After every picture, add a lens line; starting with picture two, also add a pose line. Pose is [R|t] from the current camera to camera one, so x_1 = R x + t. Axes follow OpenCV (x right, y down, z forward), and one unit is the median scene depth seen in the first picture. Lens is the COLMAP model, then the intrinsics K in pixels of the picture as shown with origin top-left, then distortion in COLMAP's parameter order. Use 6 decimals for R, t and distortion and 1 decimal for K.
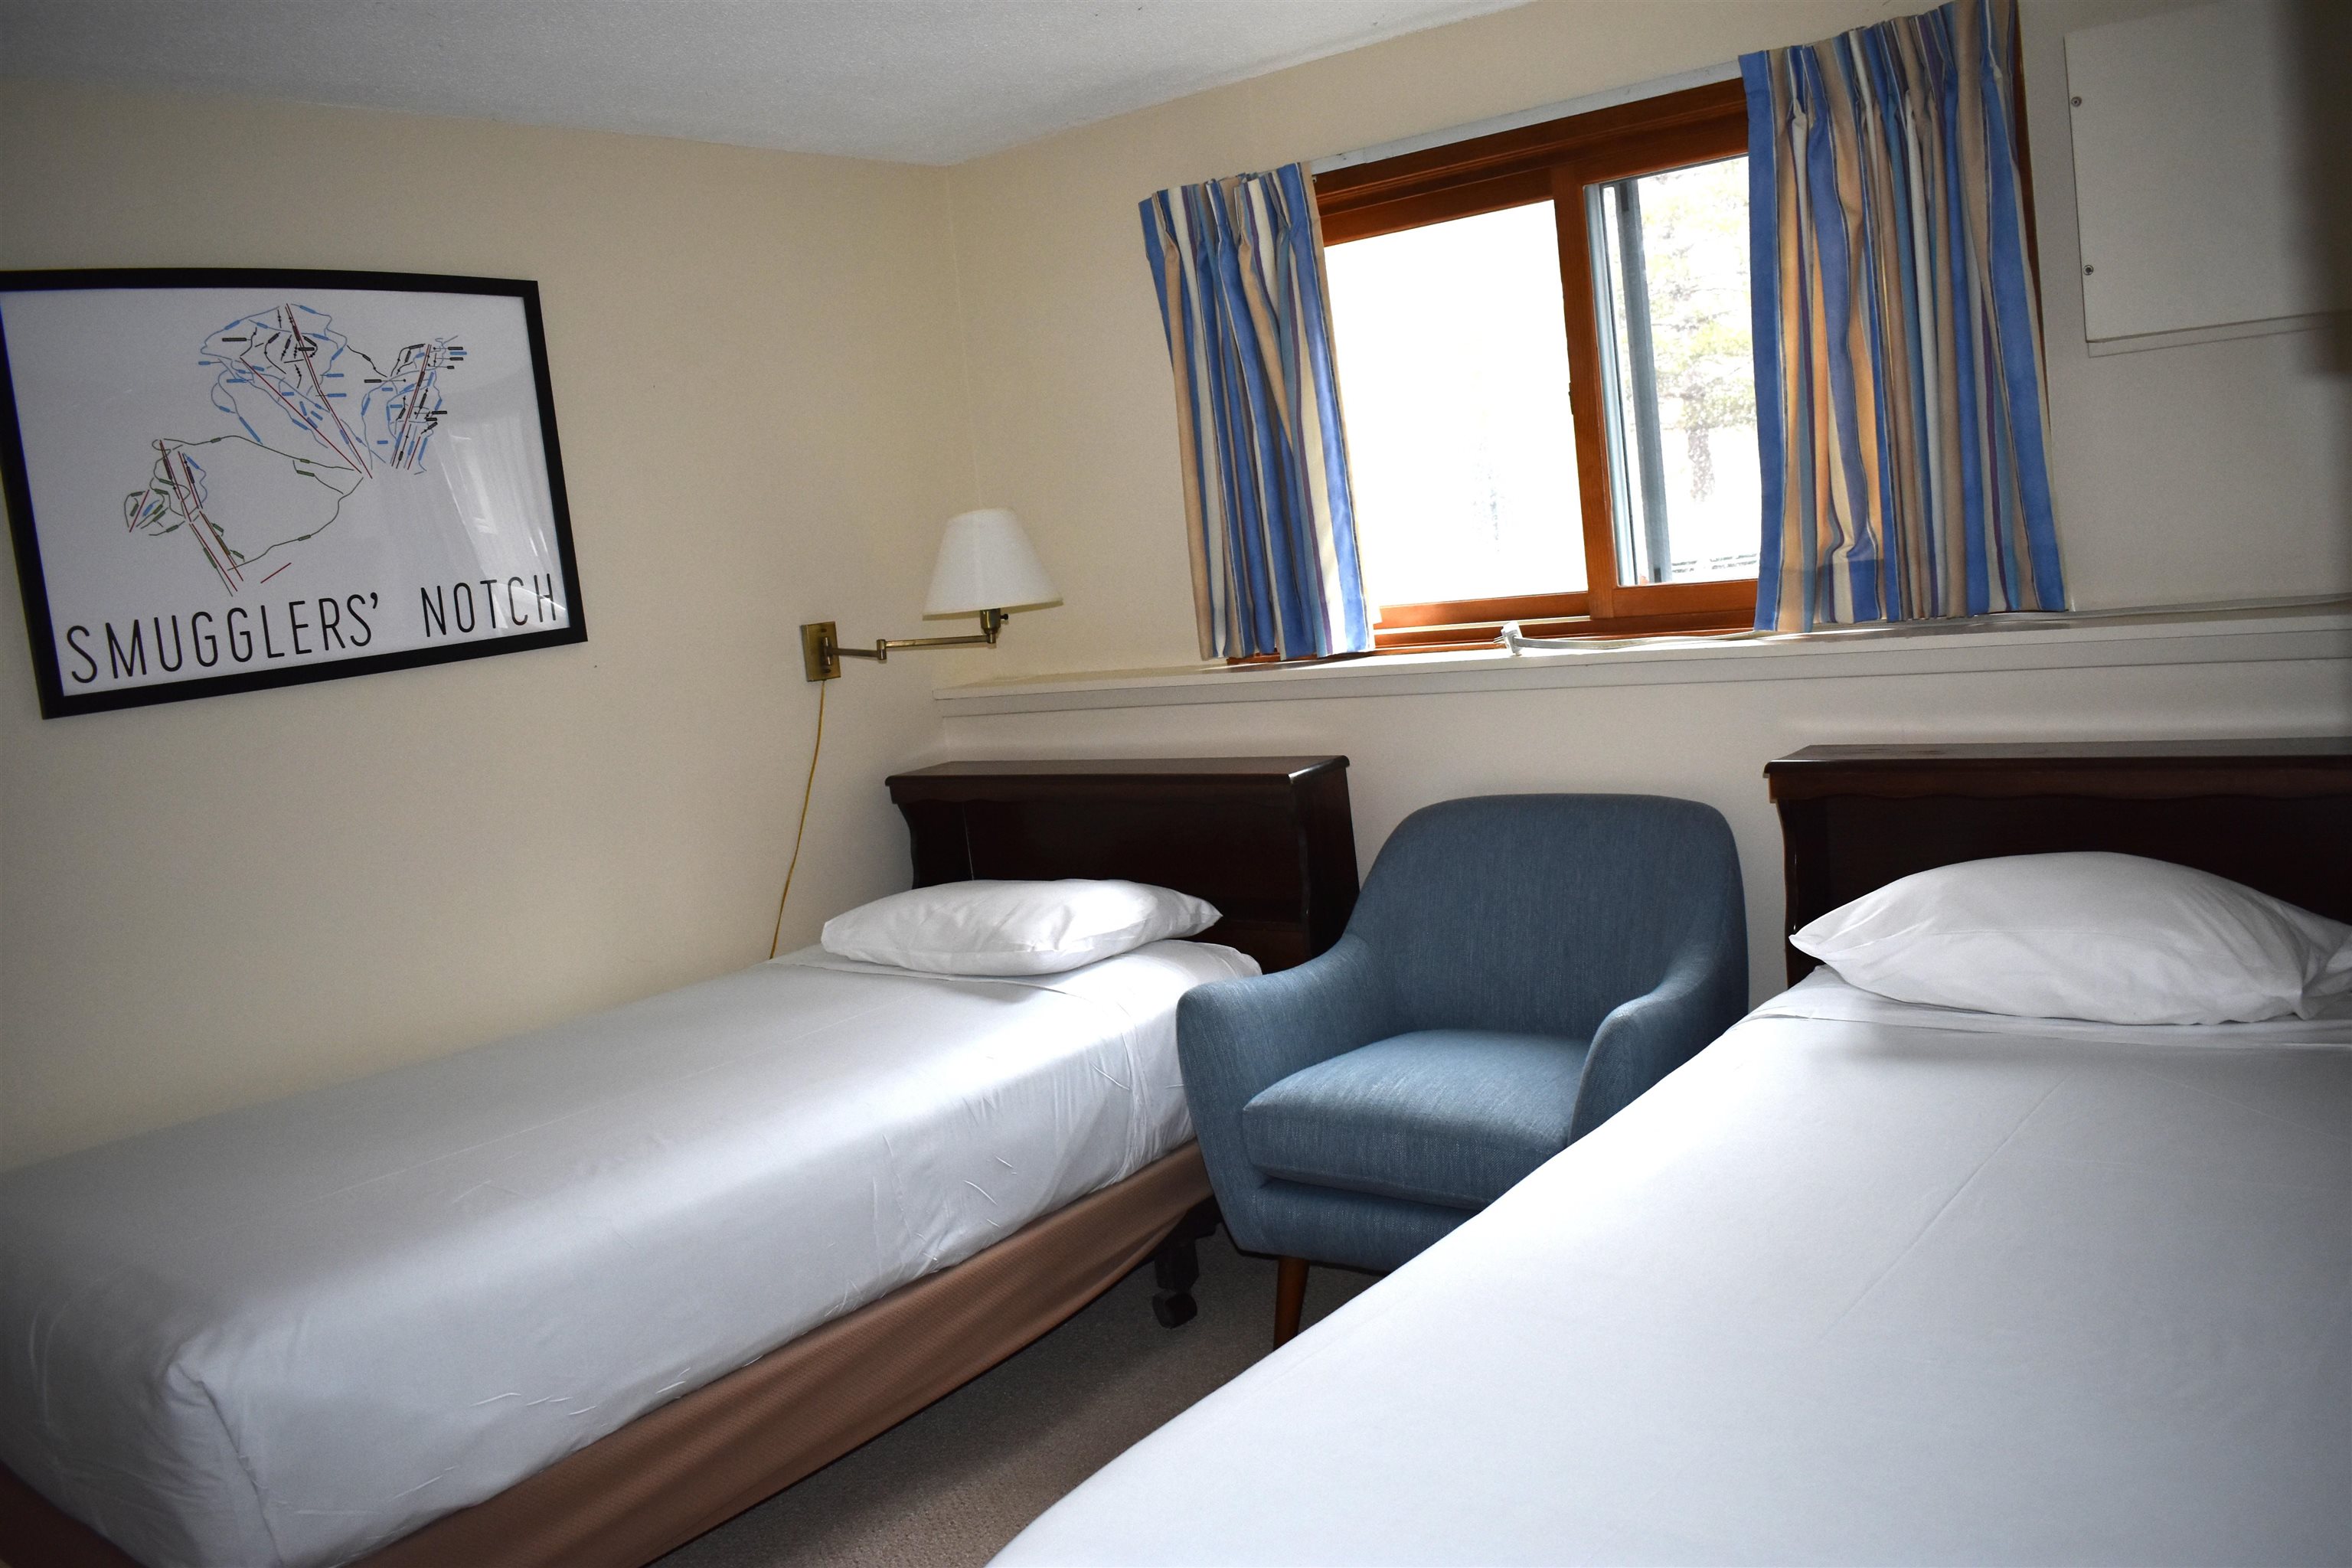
lens RADIAL K [[1920.9, 0, 1168.4], [0, 1920.9, 778.2], [0, 0, 1]] dist [-0.089155, 0.005595]
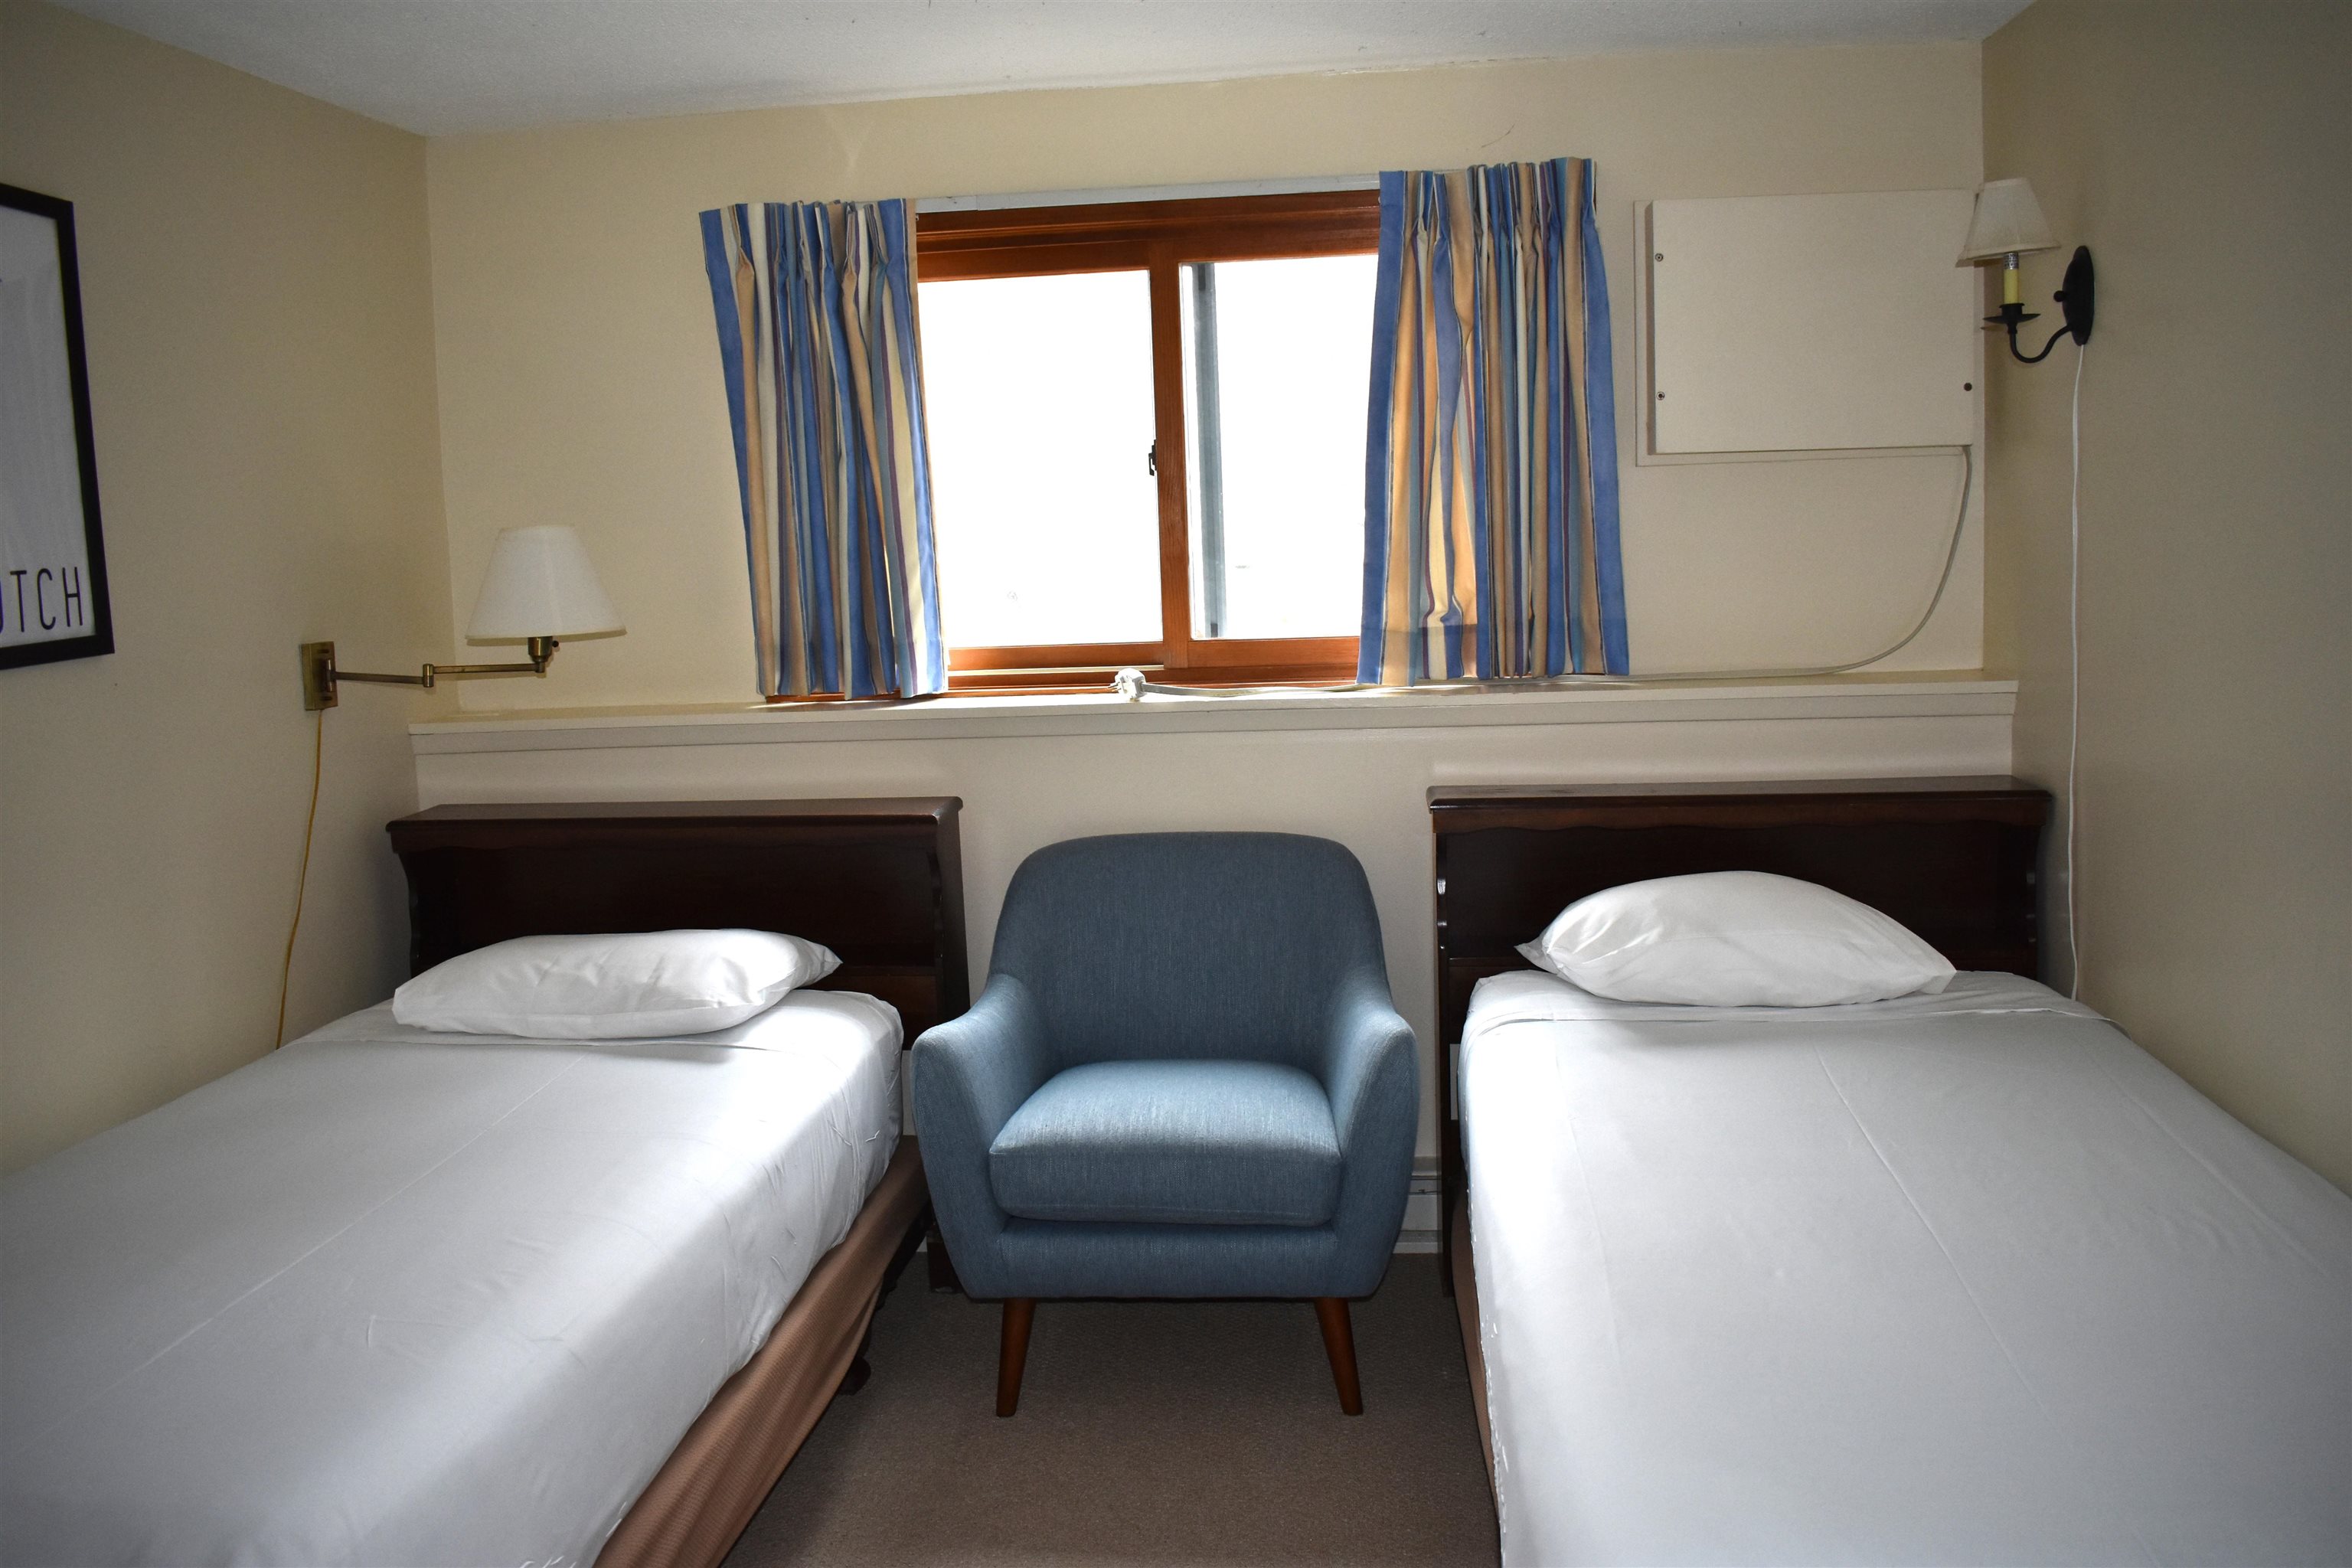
lens RADIAL K [[1920.9, 0, 1168.4], [0, 1920.9, 778.2], [0, 0, 1]] dist [-0.089155, 0.005595]
pose [[0.852287, 0.006430, 0.523034, -0.342294], [0.008366, 0.999629, -0.025922, 0.005517], [-0.523007, 0.026469, 0.851917, 0.094435]]
